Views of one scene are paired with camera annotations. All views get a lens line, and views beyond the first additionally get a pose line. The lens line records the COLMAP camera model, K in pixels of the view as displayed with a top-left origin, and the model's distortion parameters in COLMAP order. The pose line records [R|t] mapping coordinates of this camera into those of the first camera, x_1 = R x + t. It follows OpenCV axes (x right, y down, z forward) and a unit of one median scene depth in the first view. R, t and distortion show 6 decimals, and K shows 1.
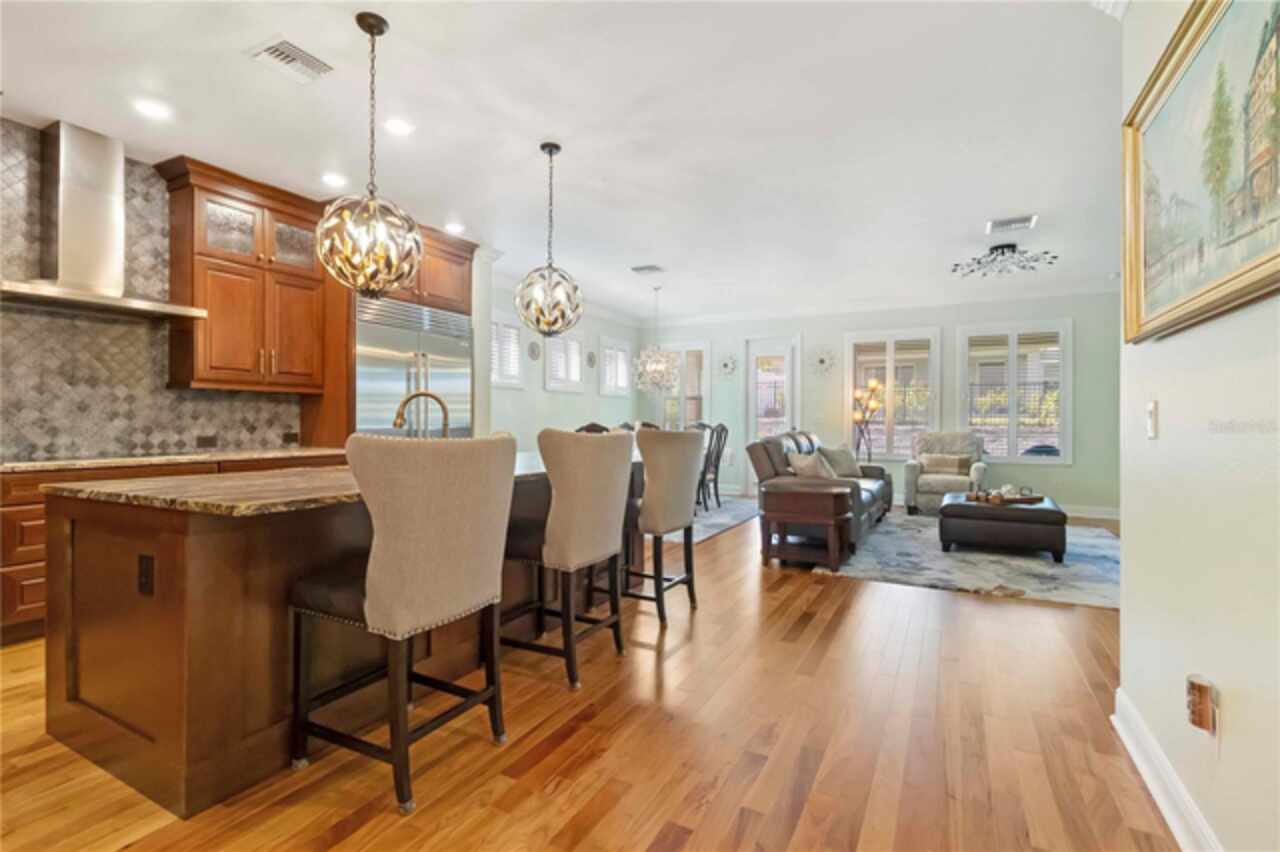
lens RADIAL K [[593.4, 0, 635.2], [0, 593.4, 421.8], [0, 0, 1]] dist [0.005132, 0.001298]
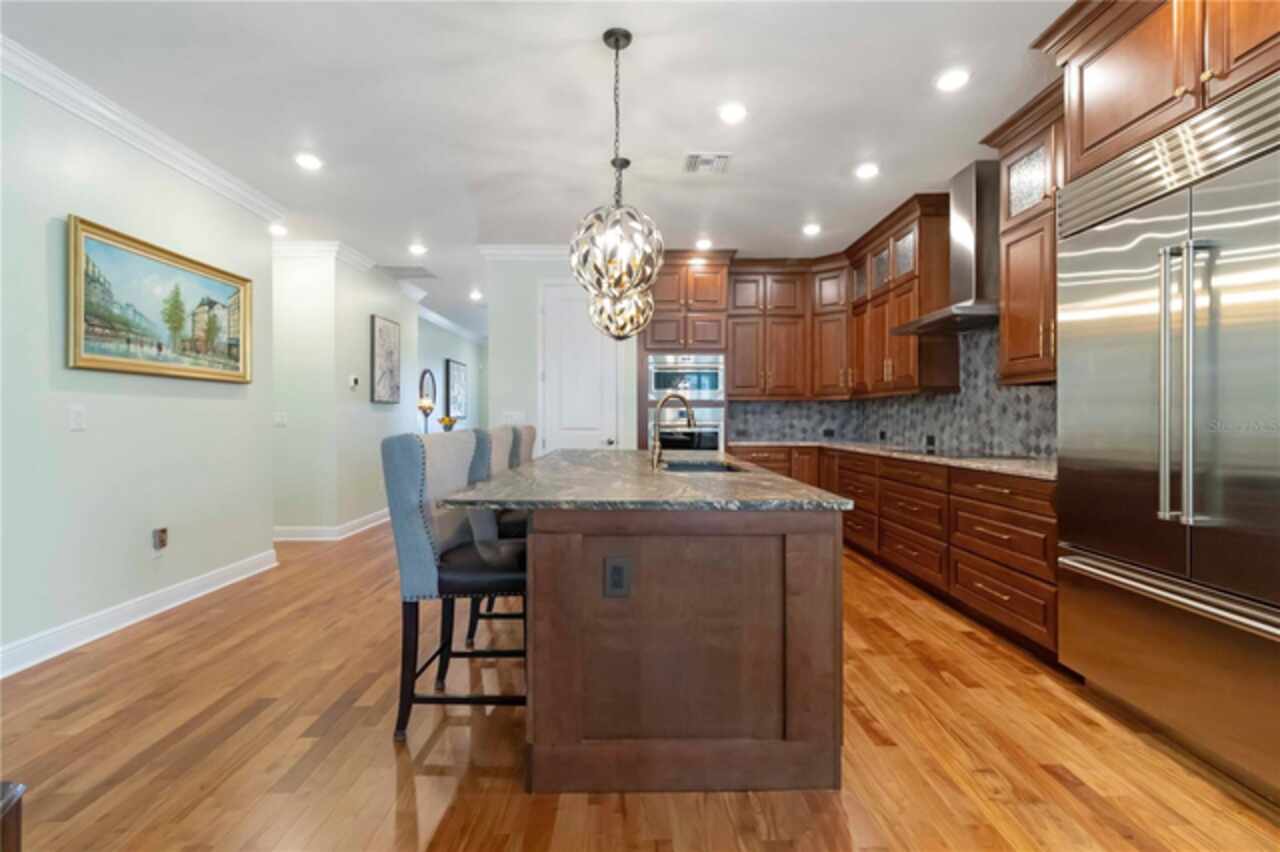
lens RADIAL K [[593.4, 0, 641.0], [0, 593.4, 421.0], [0, 0, 1]] dist [0.005132, 0.001298]
pose [[-0.878935, 0.000312, -0.476942, 0.163382], [-0.002895, 0.999978, 0.005989, -0.007793], [0.476933, 0.006645, -0.878914, 1.577983]]
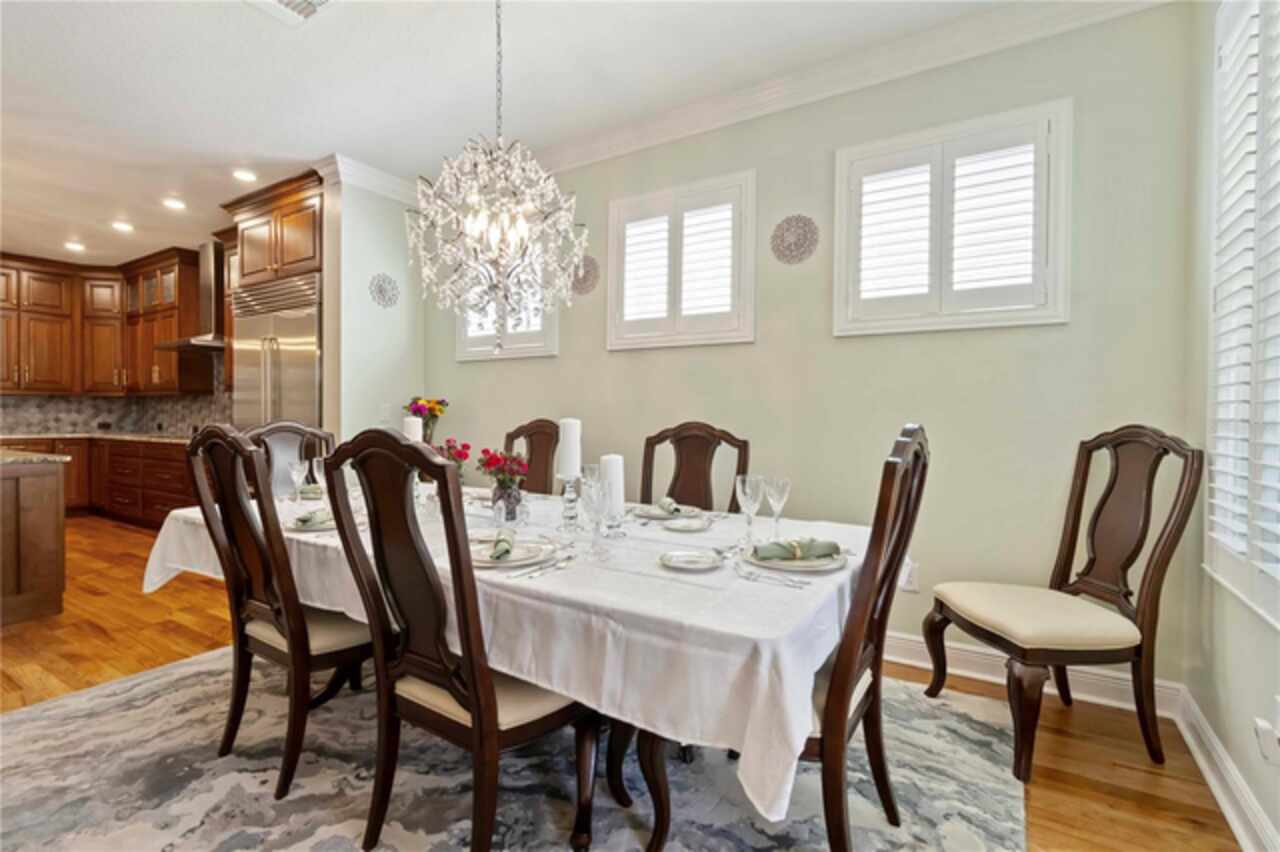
lens RADIAL K [[593.4, 0, 636.1], [0, 593.4, 422.7], [0, 0, 1]] dist [0.005132, 0.001298]
pose [[-0.081865, 0.009218, -0.996601, 0.603976], [-0.009343, 0.999906, 0.010016, -0.008919], [0.996600, 0.010131, -0.081771, 2.152659]]
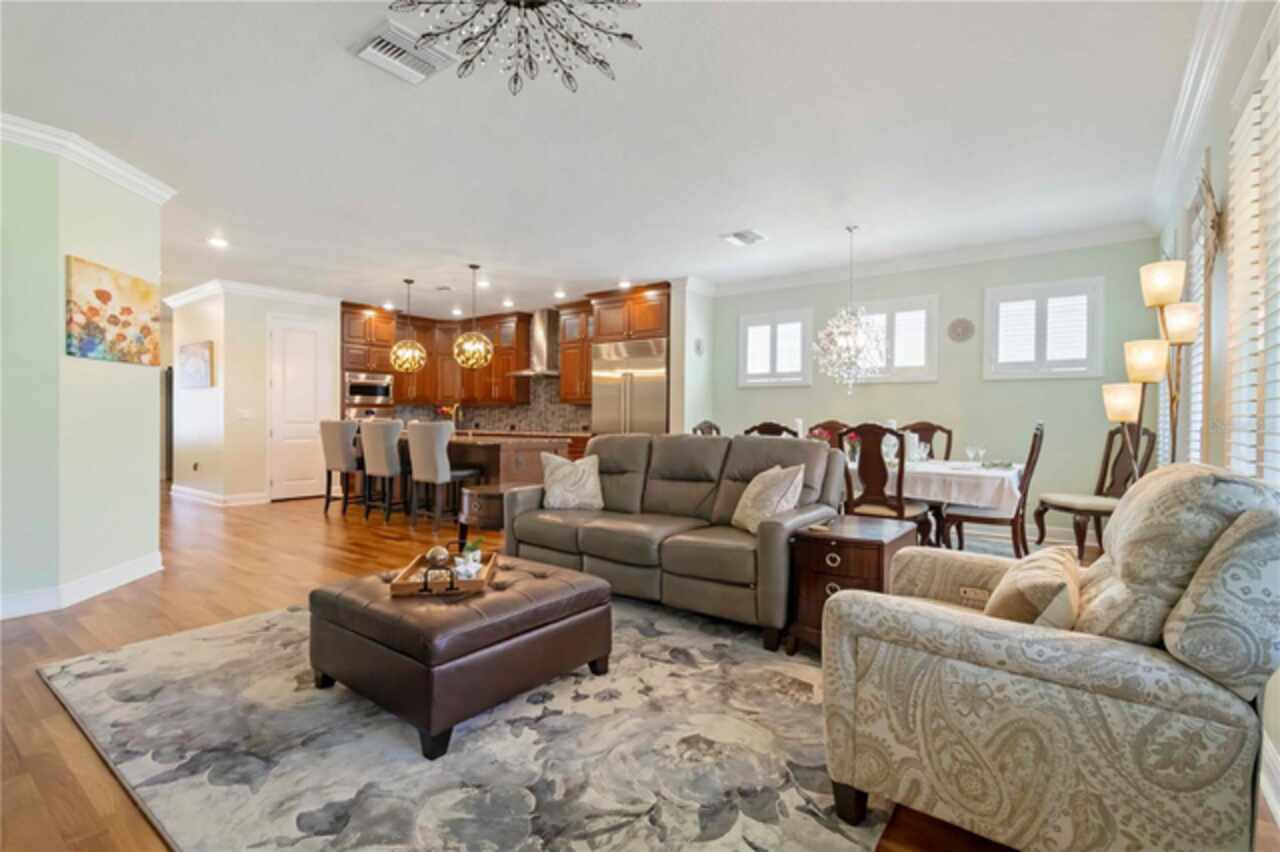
lens RADIAL K [[593.4, 0, 638.5], [0, 593.4, 421.9], [0, 0, 1]] dist [0.005132, 0.001298]
pose [[-0.157163, 0.004564, -0.987562, 1.487841], [-0.010059, 0.999930, 0.006222, -0.005284], [0.987521, 0.010911, -0.157106, 1.701559]]
